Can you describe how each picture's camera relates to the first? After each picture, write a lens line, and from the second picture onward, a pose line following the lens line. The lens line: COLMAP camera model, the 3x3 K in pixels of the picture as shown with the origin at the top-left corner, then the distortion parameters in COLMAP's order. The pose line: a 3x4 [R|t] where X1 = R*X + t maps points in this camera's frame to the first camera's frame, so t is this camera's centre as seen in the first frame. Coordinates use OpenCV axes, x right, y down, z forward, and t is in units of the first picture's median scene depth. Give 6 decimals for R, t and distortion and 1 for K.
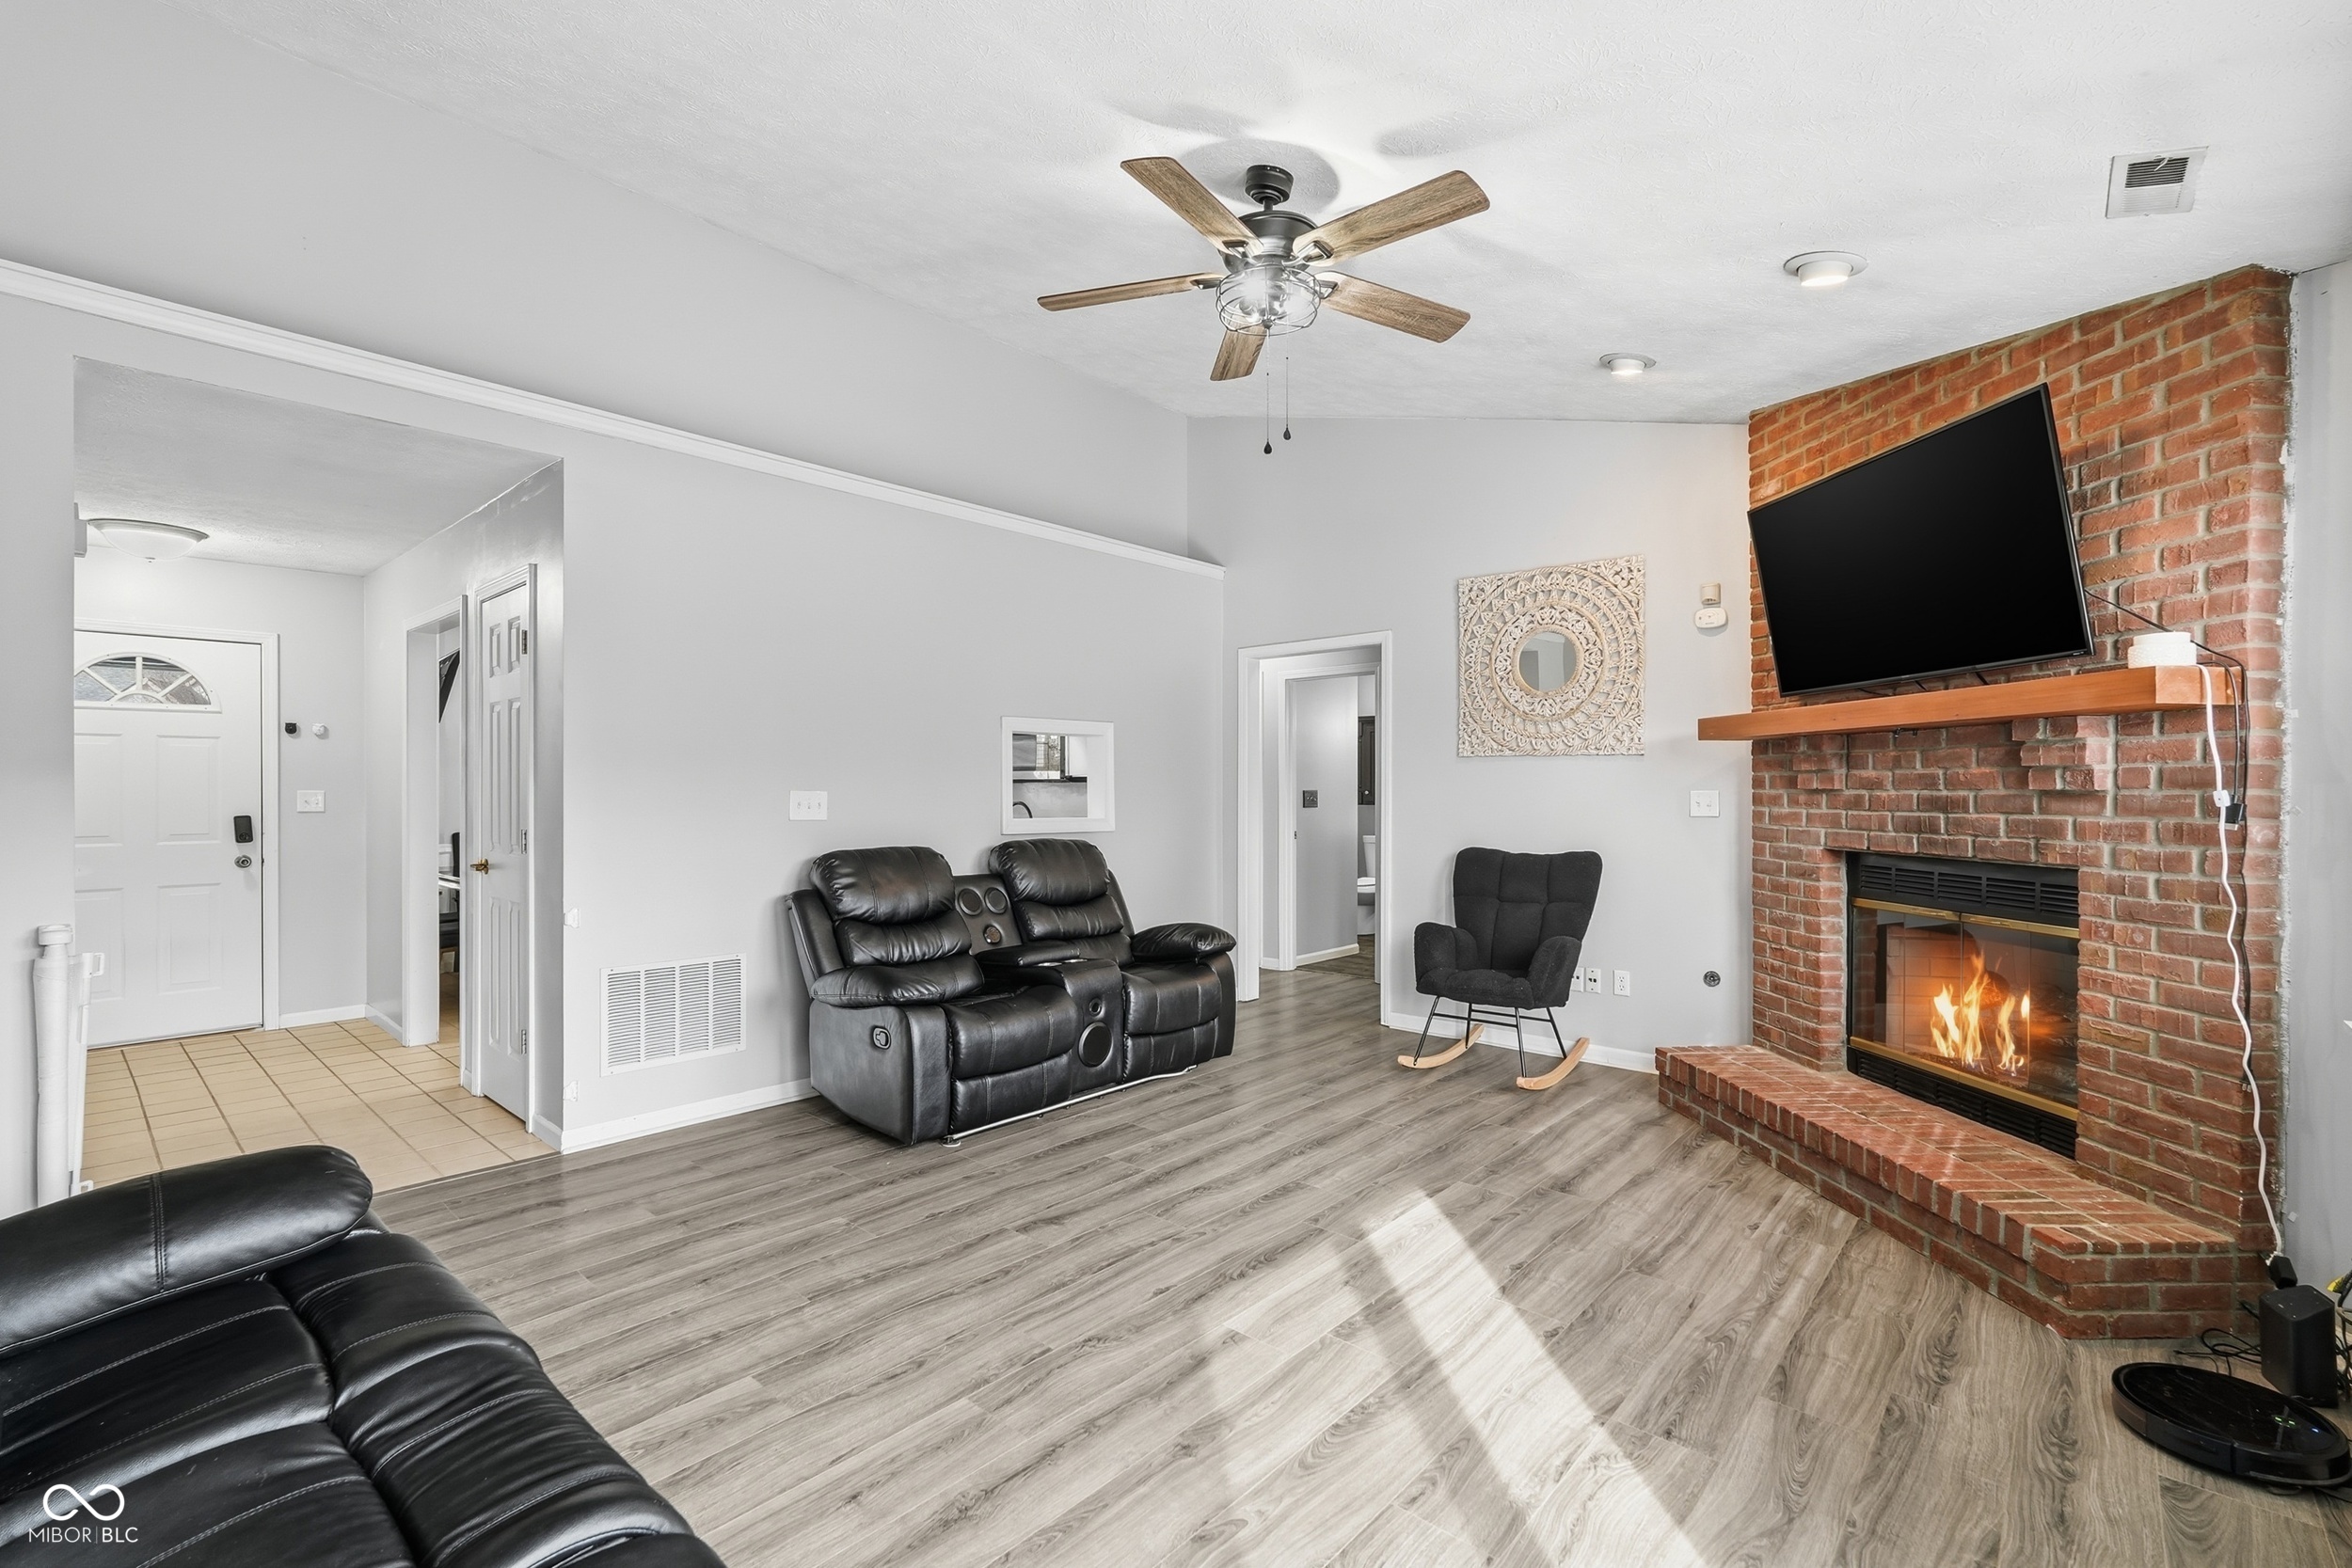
lens RADIAL K [[1032.0, 0, 1177.0], [0, 1032.0, 792.1], [0, 0, 1]] dist [-0.004682, 0.001033]
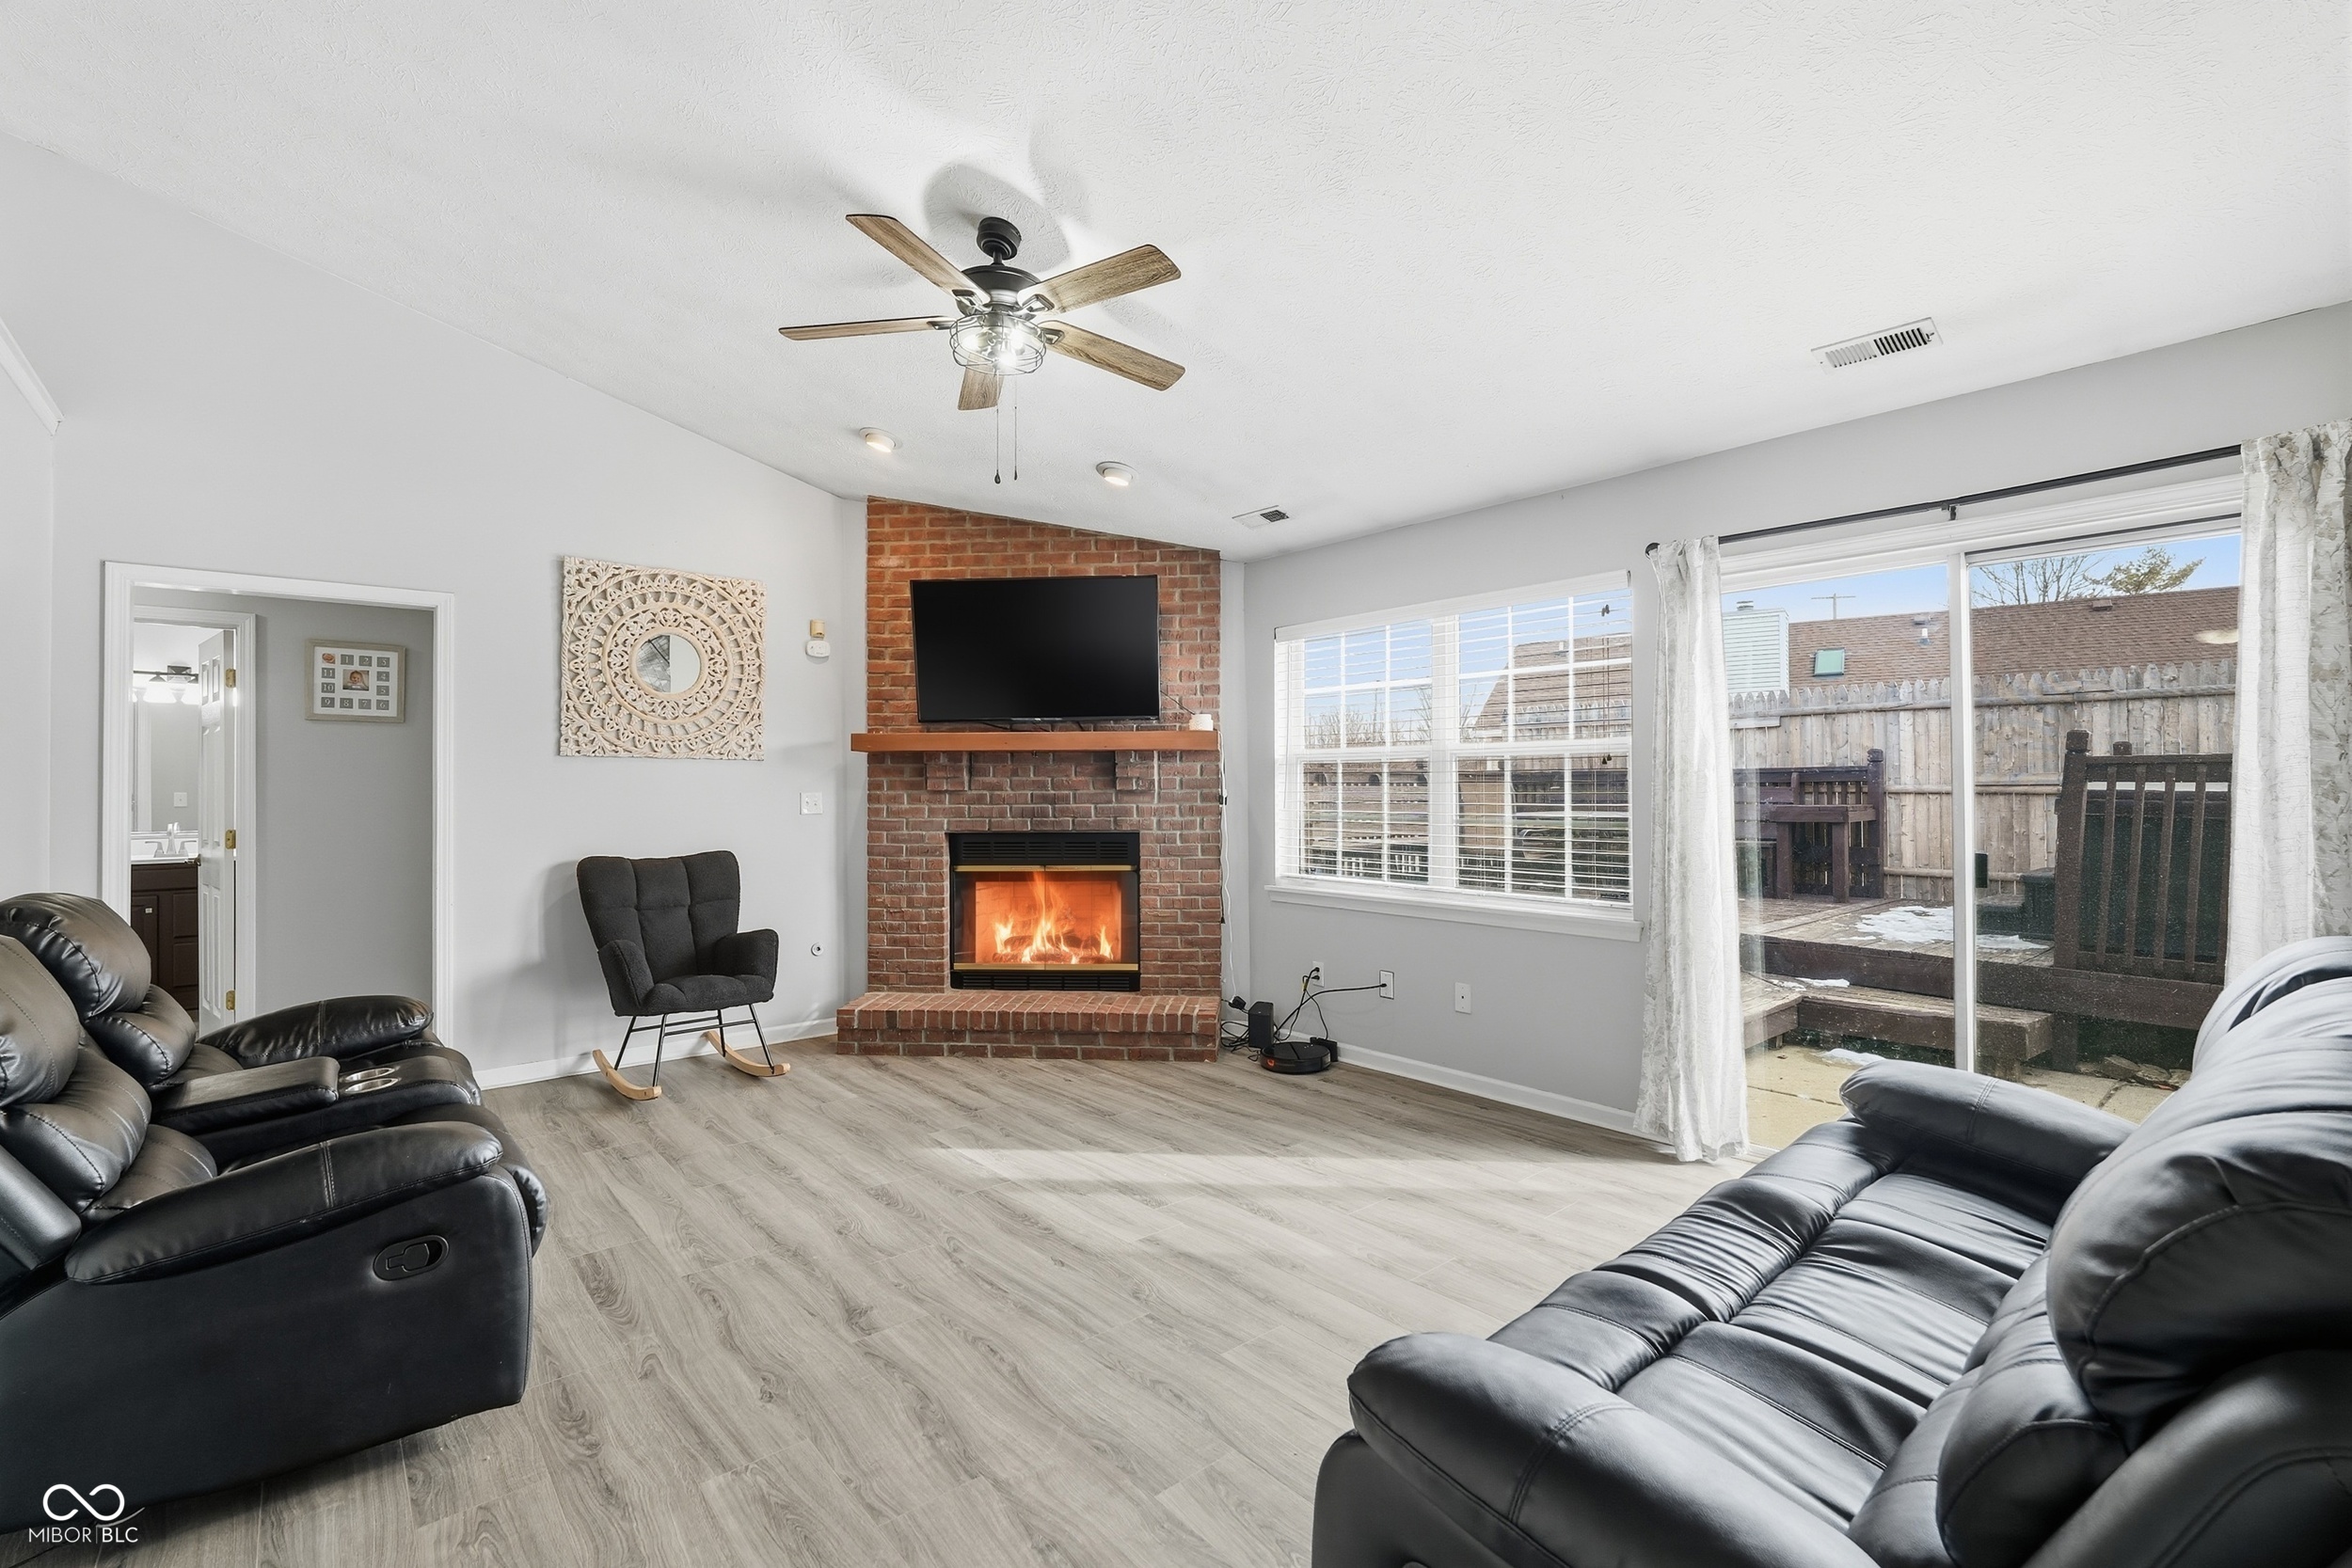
lens RADIAL K [[1032.0, 0, 1161.2], [0, 1032.0, 783.4], [0, 0, 1]] dist [-0.004682, 0.001033]
pose [[0.146014, 0.002510, 0.989279, -0.920553], [0.007899, 0.999962, -0.003703, -0.006492], [-0.989251, 0.008355, 0.145989, 0.642084]]
